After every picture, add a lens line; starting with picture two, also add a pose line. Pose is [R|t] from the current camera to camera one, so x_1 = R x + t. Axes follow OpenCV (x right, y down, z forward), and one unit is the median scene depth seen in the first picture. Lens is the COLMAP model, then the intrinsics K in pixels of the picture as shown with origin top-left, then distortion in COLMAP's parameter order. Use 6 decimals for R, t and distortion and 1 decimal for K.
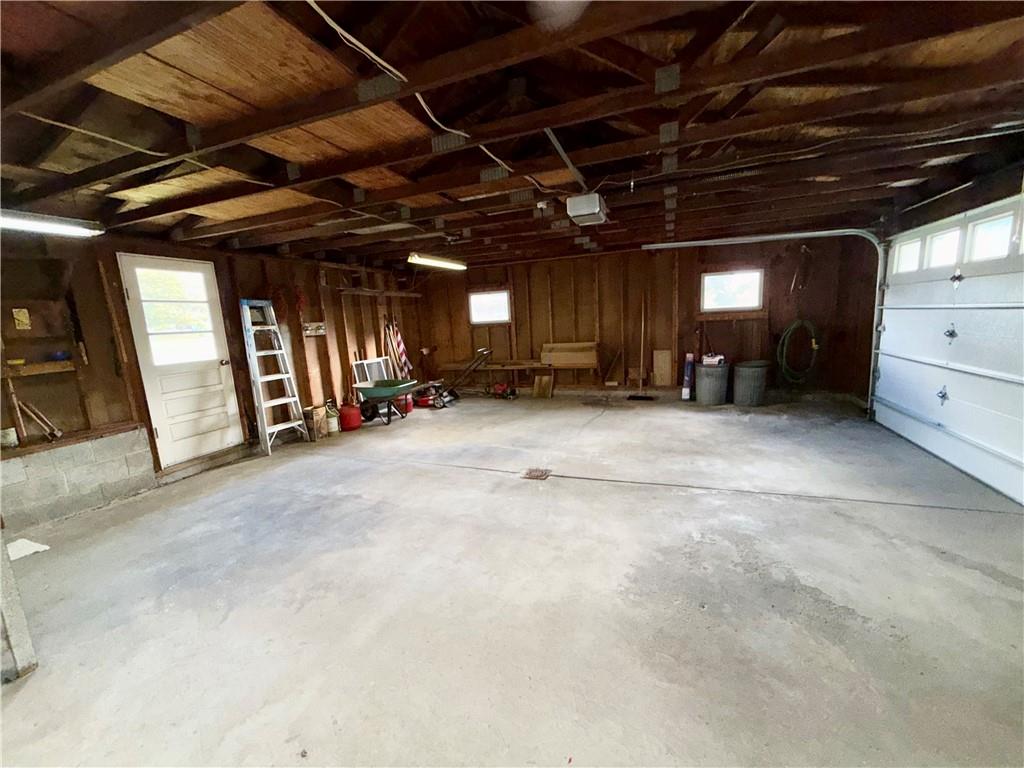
lens RADIAL K [[409.8, 0, 513.2], [0, 409.8, 386.8], [0, 0, 1]] dist [0.002775, 0.000043]
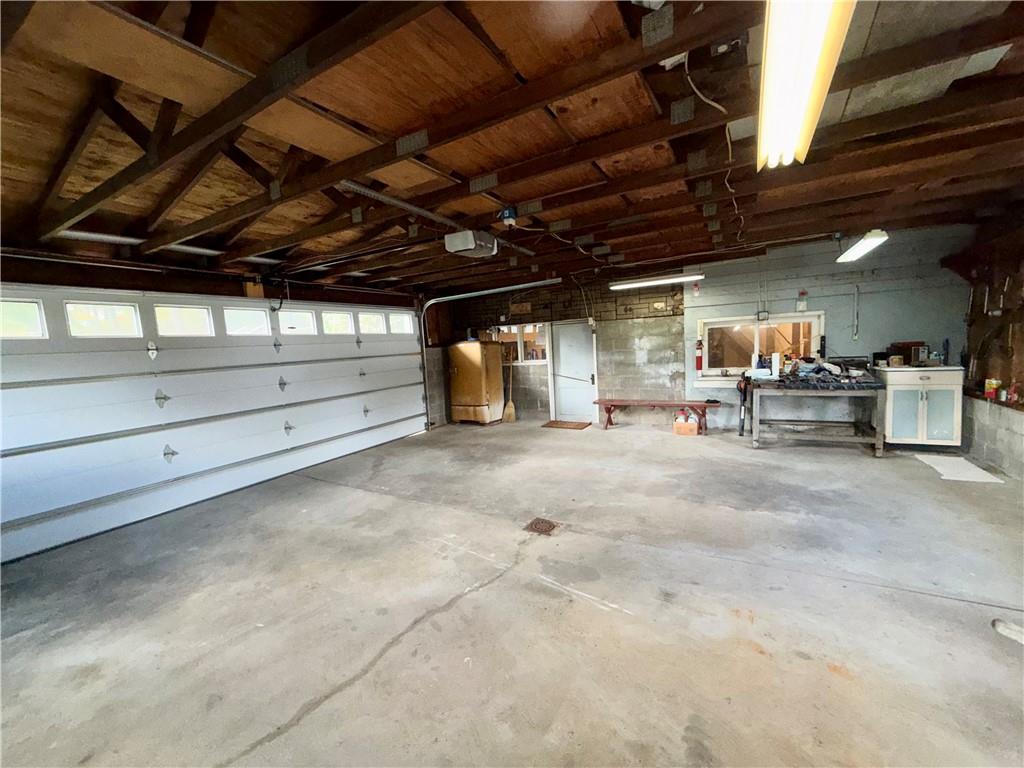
lens RADIAL K [[409.8, 0, 512.7], [0, 409.8, 383.9], [0, 0, 1]] dist [0.002775, 0.000043]
pose [[-0.982067, 0.096358, 0.162049, -0.053724], [0.136301, 0.956712, 0.257147, -0.327926], [-0.130256, 0.274623, -0.952689, 1.947998]]
